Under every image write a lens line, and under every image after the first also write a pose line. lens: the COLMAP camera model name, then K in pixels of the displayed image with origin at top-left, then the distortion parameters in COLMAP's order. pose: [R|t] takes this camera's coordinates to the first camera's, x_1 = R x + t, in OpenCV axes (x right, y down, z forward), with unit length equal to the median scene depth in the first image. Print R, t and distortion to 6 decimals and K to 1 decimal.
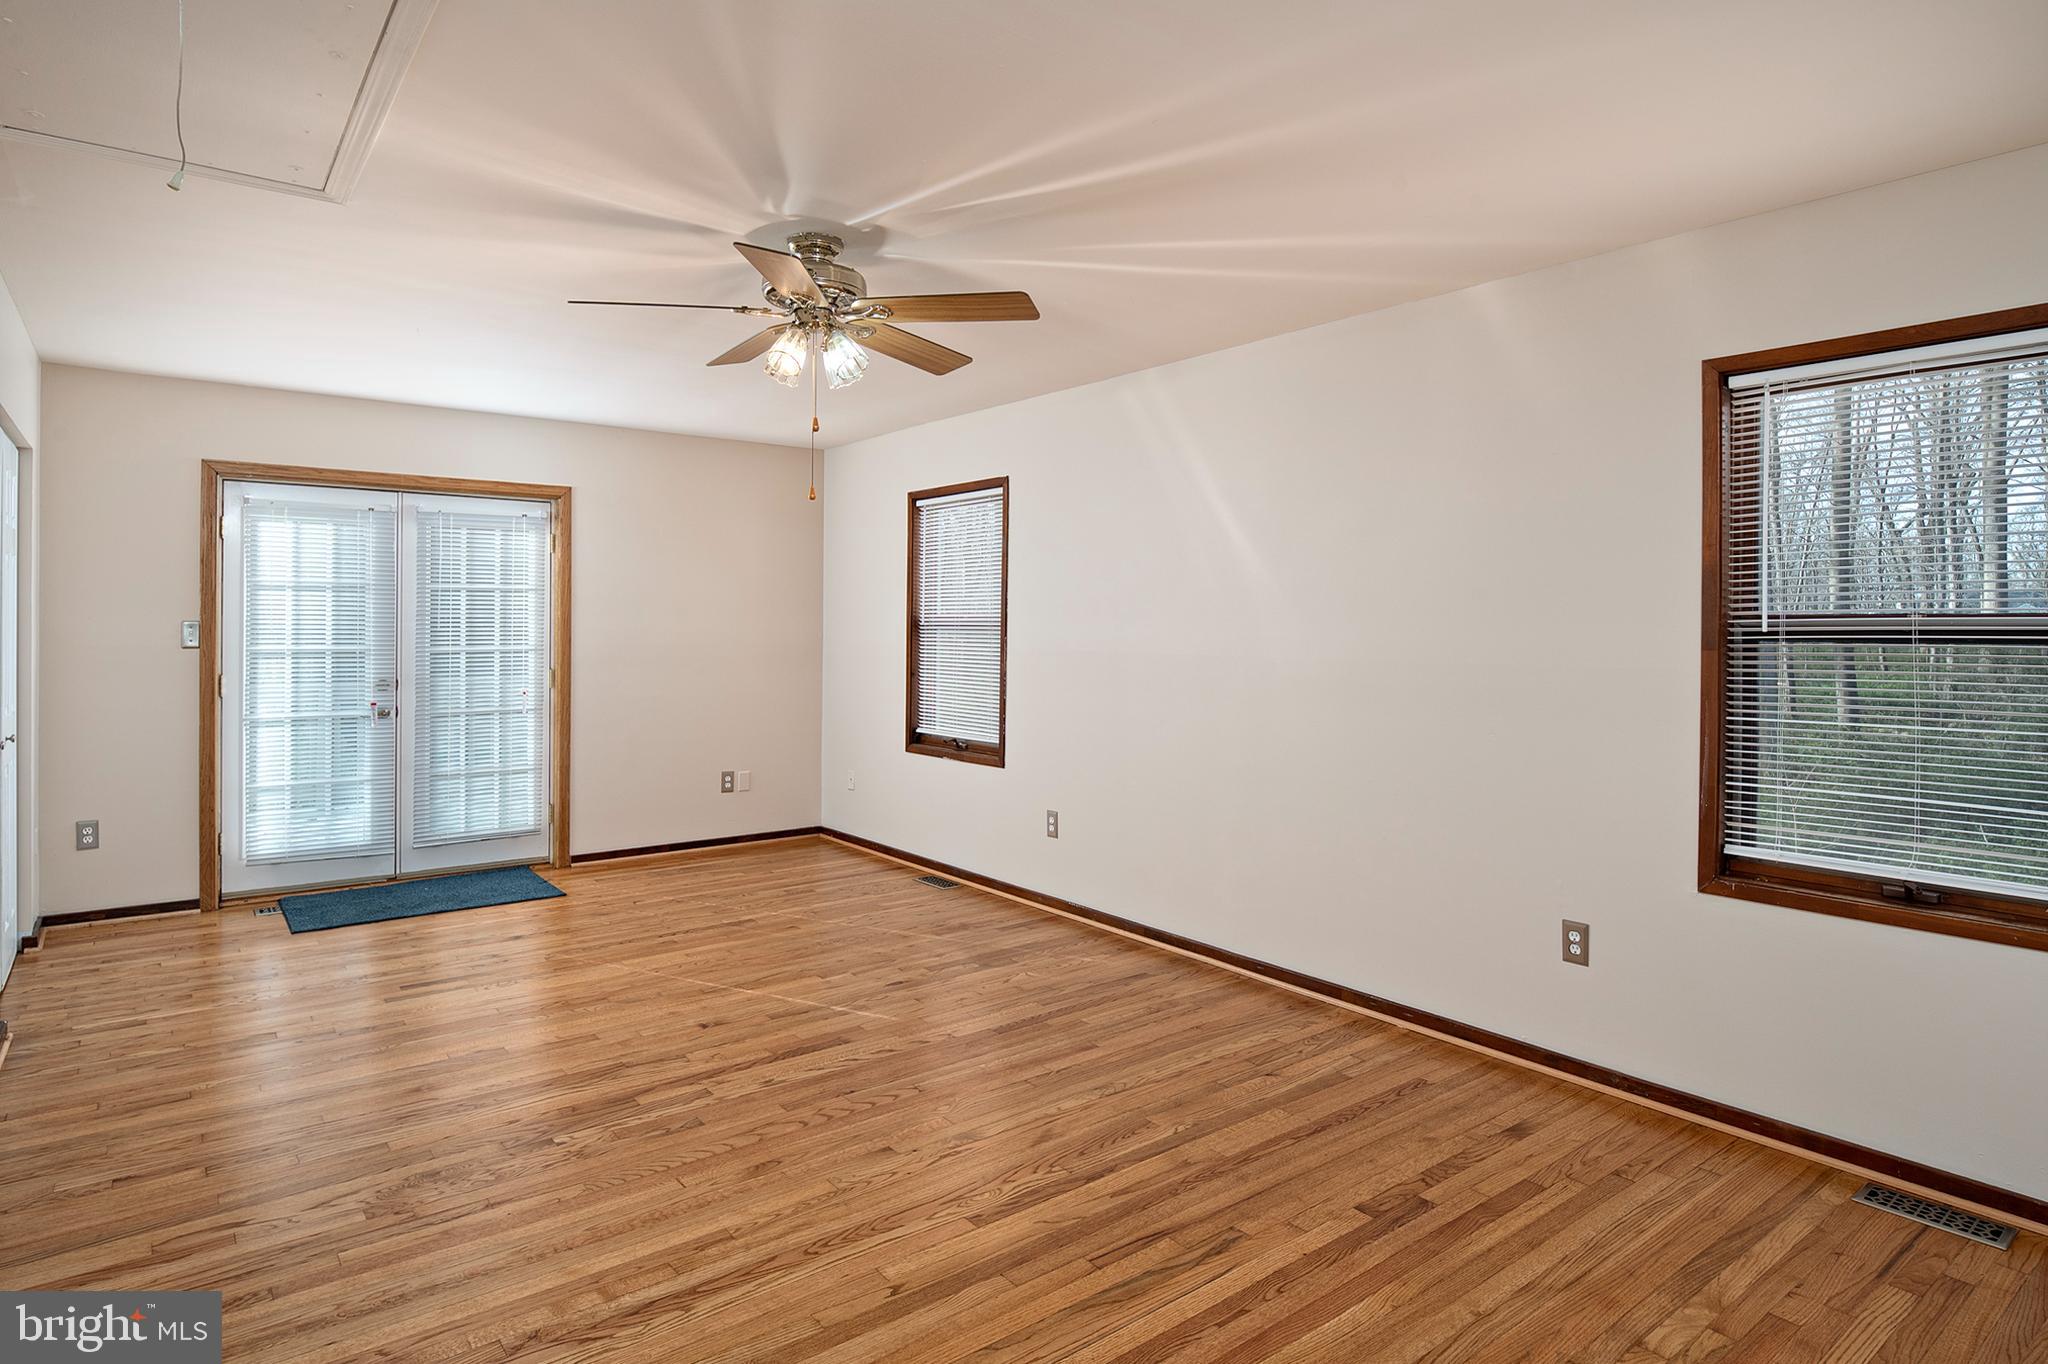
lens RADIAL K [[1107.8, 0, 1023.0], [0, 1107.8, 663.5], [0, 0, 1]] dist [-0.002524, -0.001759]
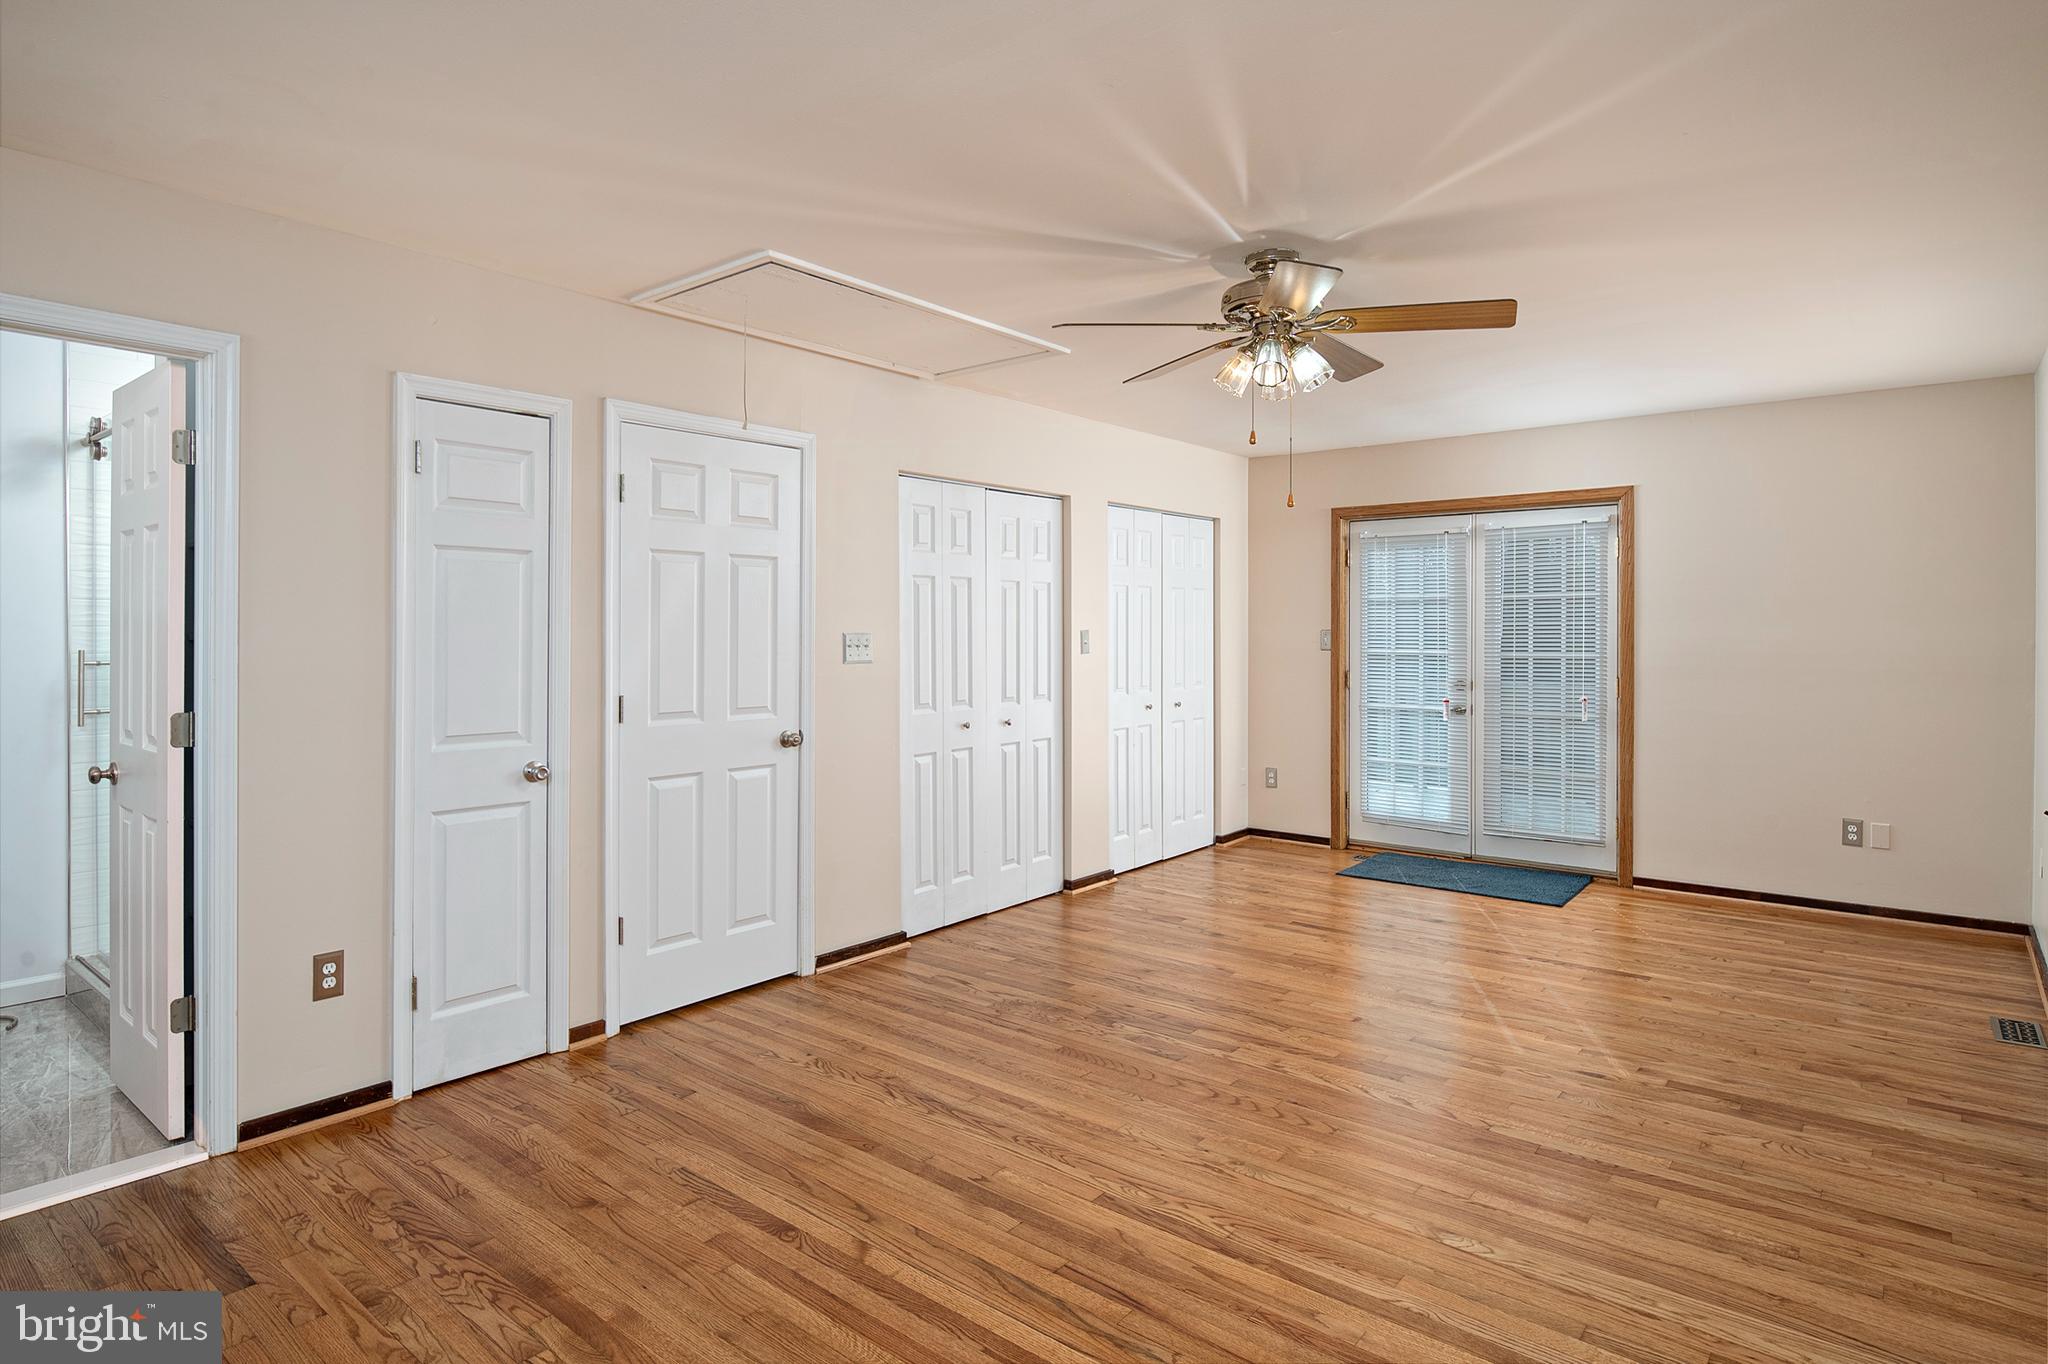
lens RADIAL K [[1107.8, 0, 1023.0], [0, 1107.8, 663.5], [0, 0, 1]] dist [-0.002524, -0.001759]
pose [[0.215859, 0.021406, -0.976190, 0.731339], [-0.029649, 0.999442, 0.015360, -0.011971], [0.975974, 0.025628, 0.216373, 0.528799]]
